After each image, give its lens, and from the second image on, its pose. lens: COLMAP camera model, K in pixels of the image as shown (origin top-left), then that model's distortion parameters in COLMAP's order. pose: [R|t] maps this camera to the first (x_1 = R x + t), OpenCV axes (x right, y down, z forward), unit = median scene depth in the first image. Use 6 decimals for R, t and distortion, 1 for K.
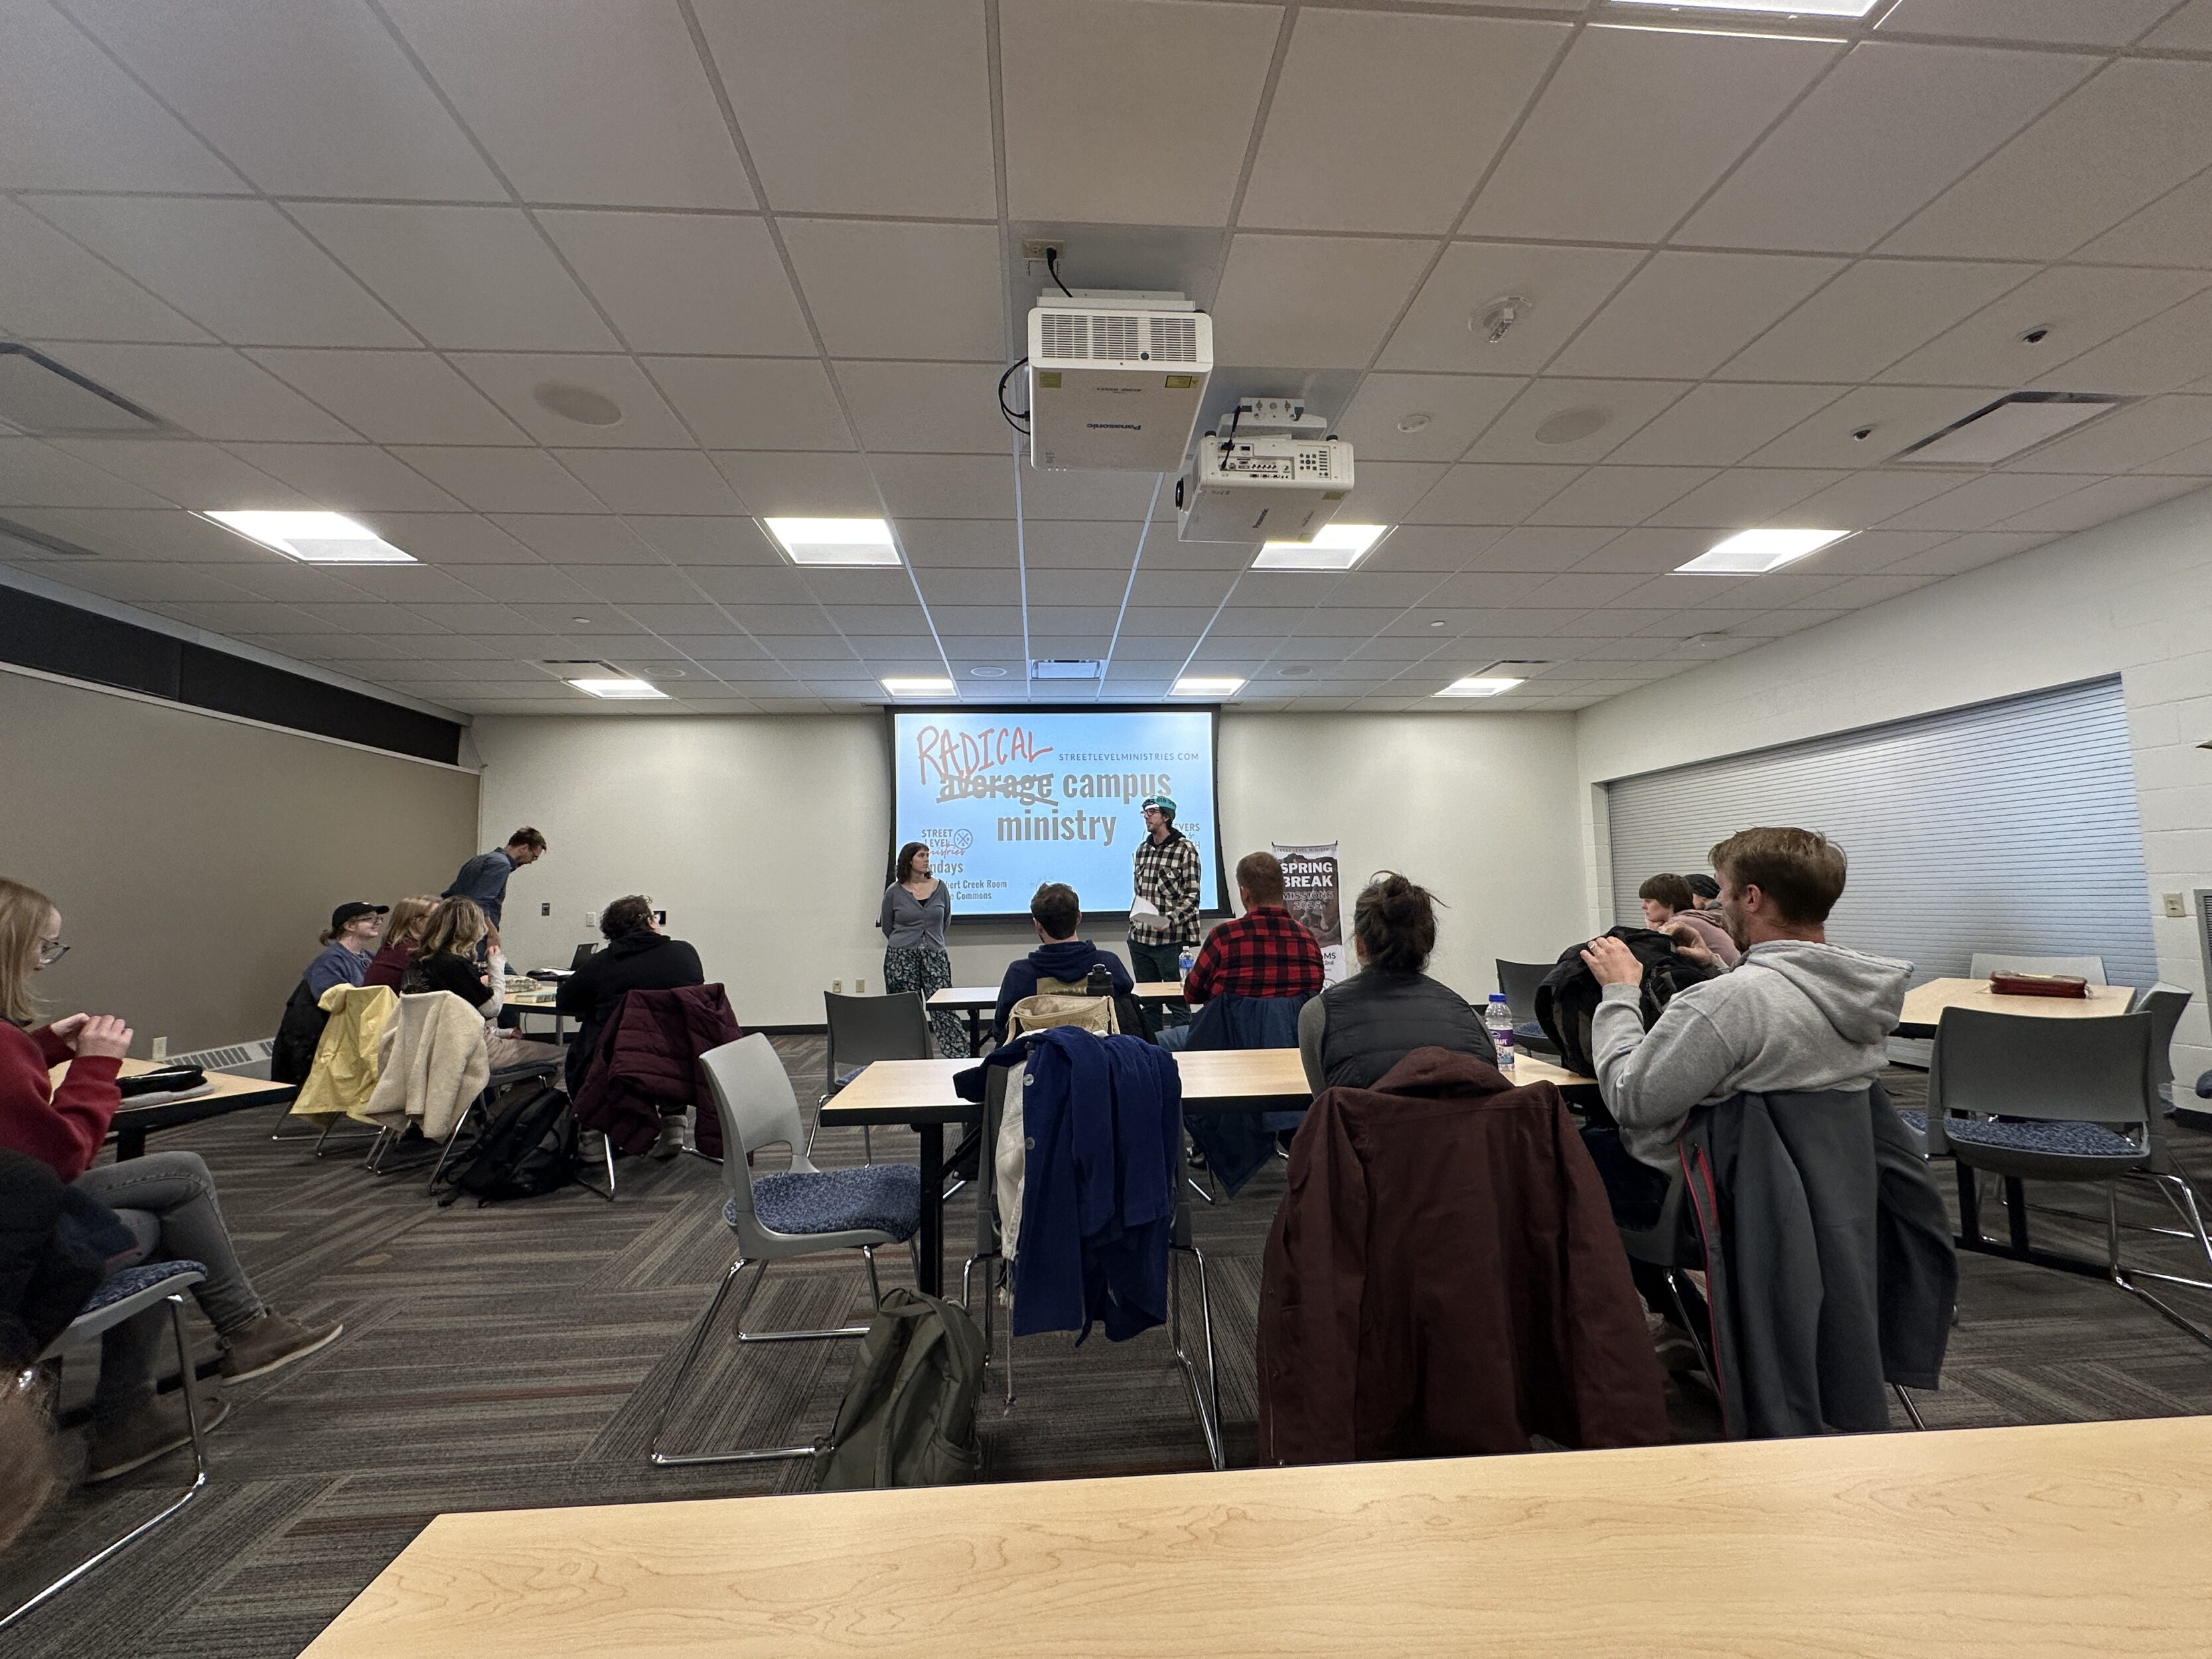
lens RADIAL K [[884.4, 0, 1105.7], [0, 884.4, 827.6], [0, 0, 1]] dist [-0.000251, -0.000028]
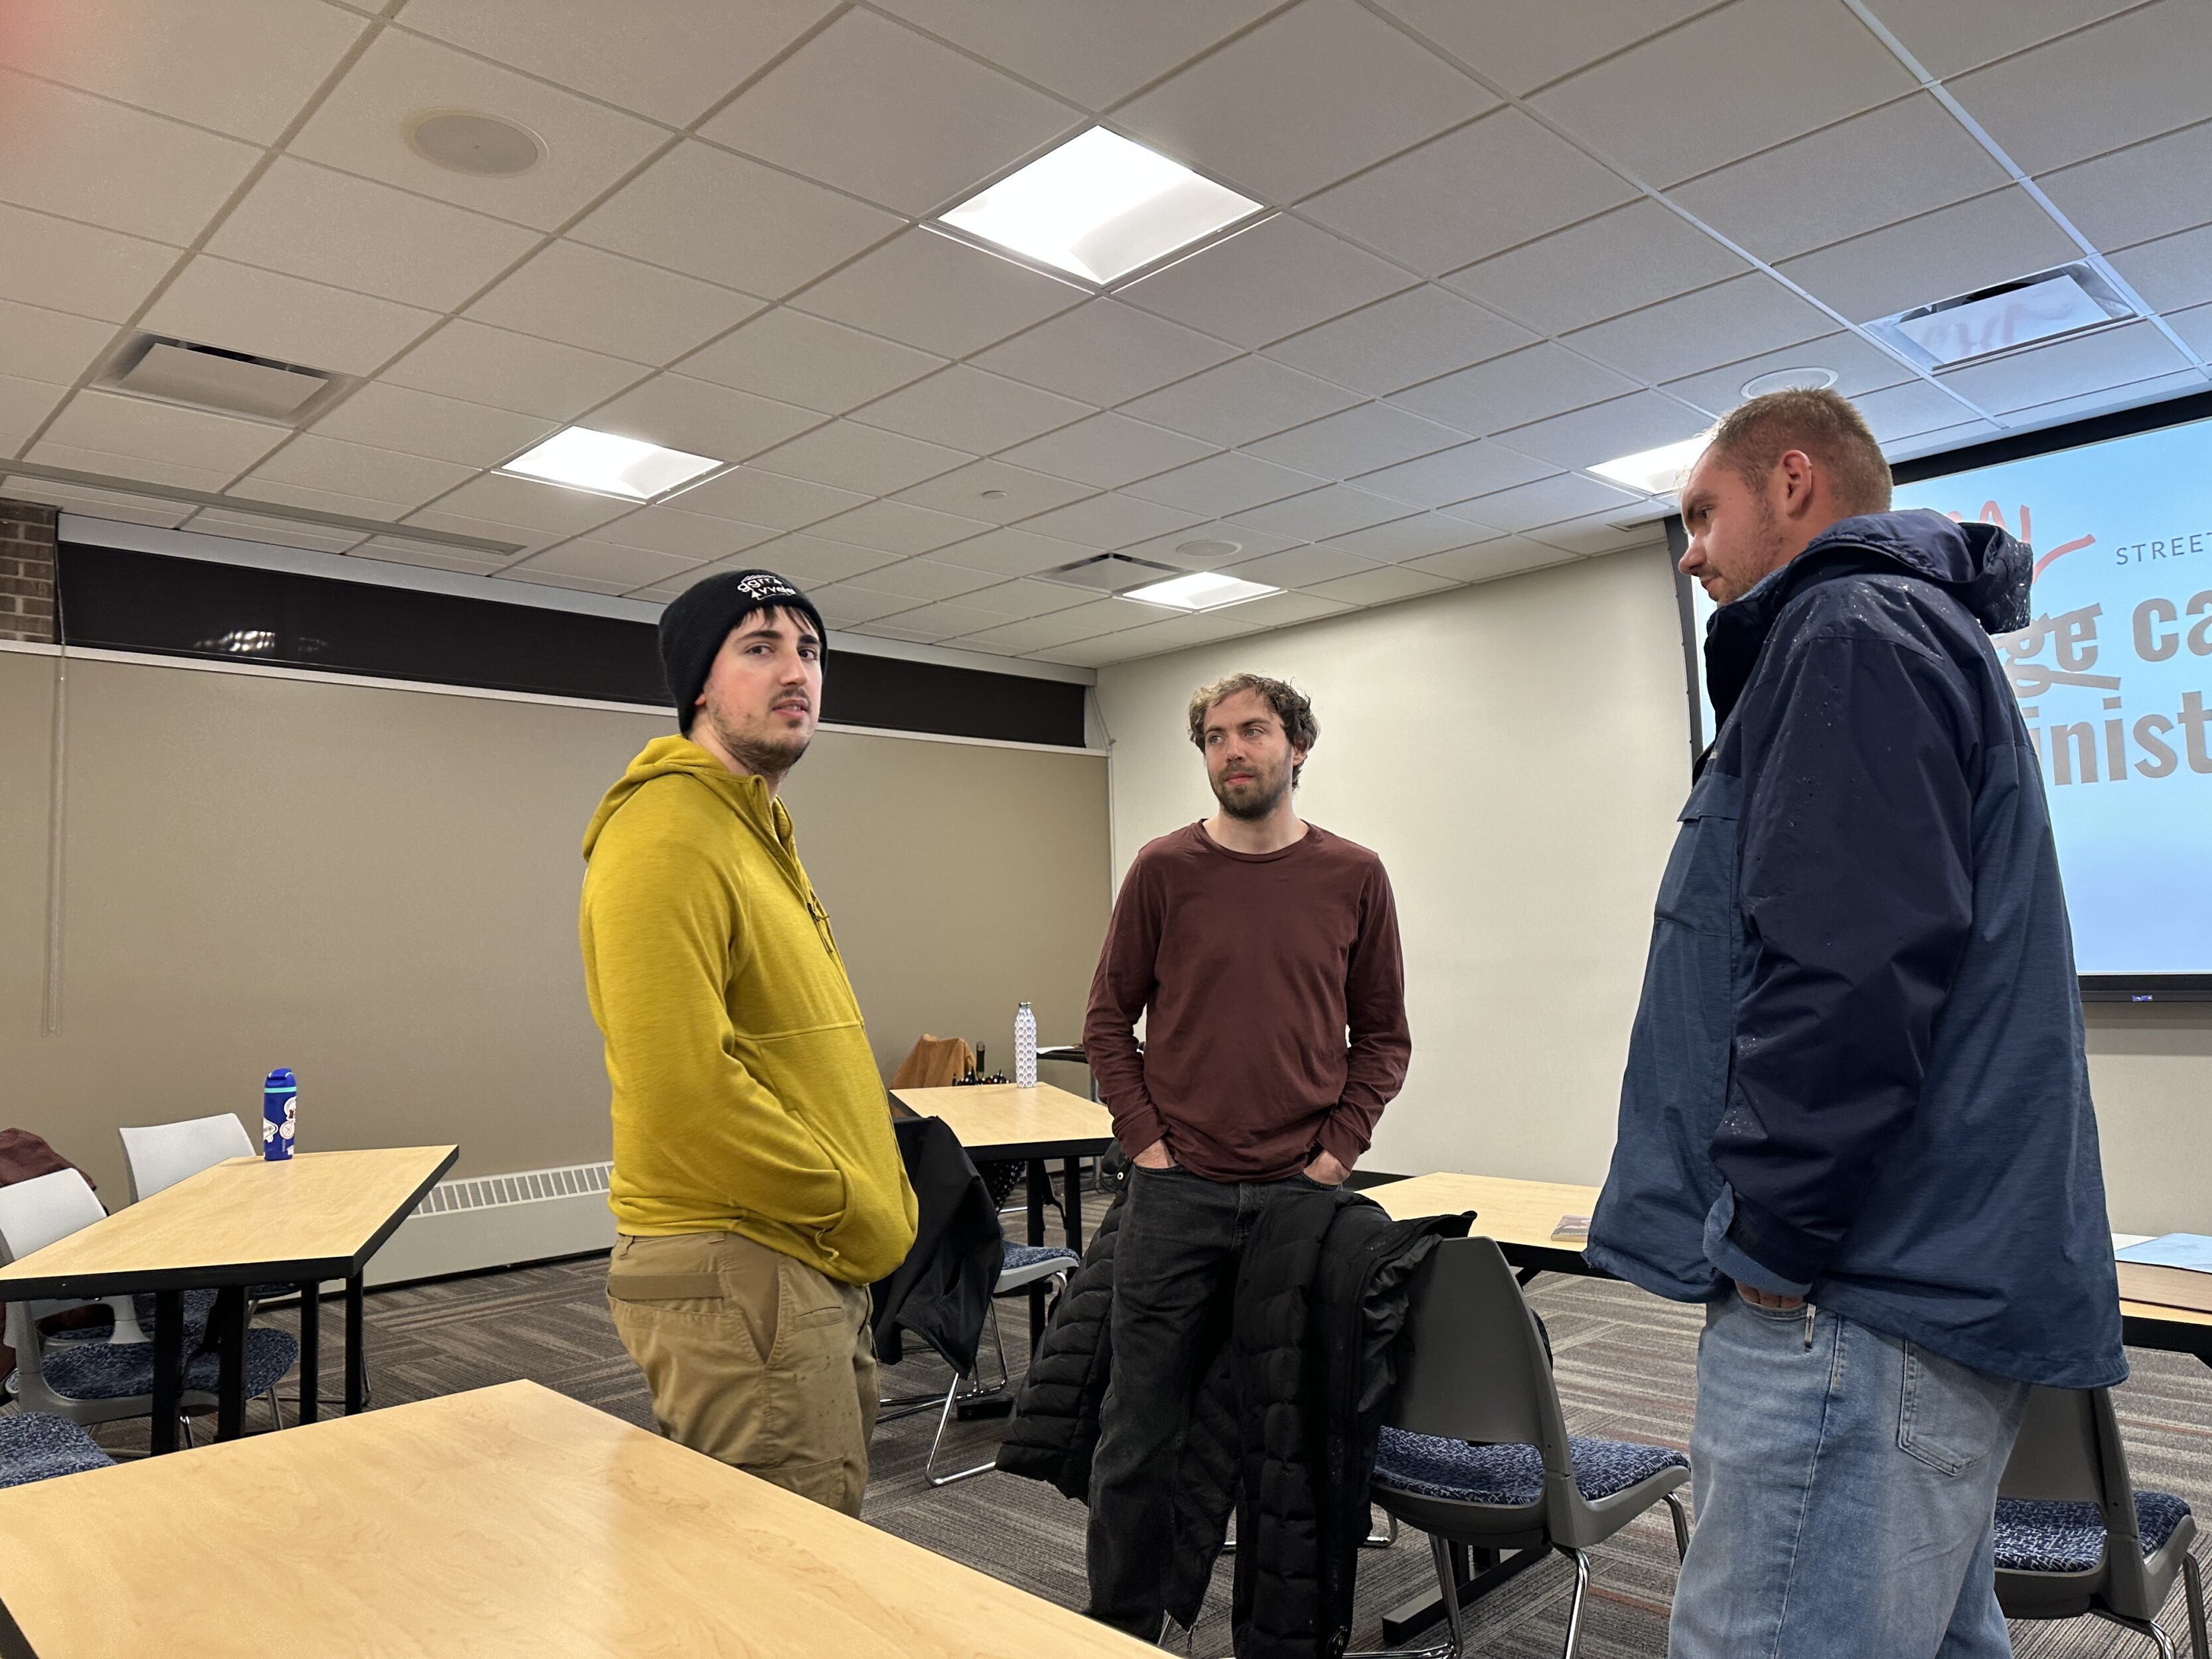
lens RADIAL K [[1560.3, 0, 1103.8], [0, 1560.3, 824.4], [0, 0, 1]] dist [0.010686, 0.001154]
pose [[0.641568, -0.064667, -0.764335, 0.176434], [0.077365, 0.996814, -0.019398, 0.012472], [0.763155, -0.046687, 0.644527, 0.245119]]
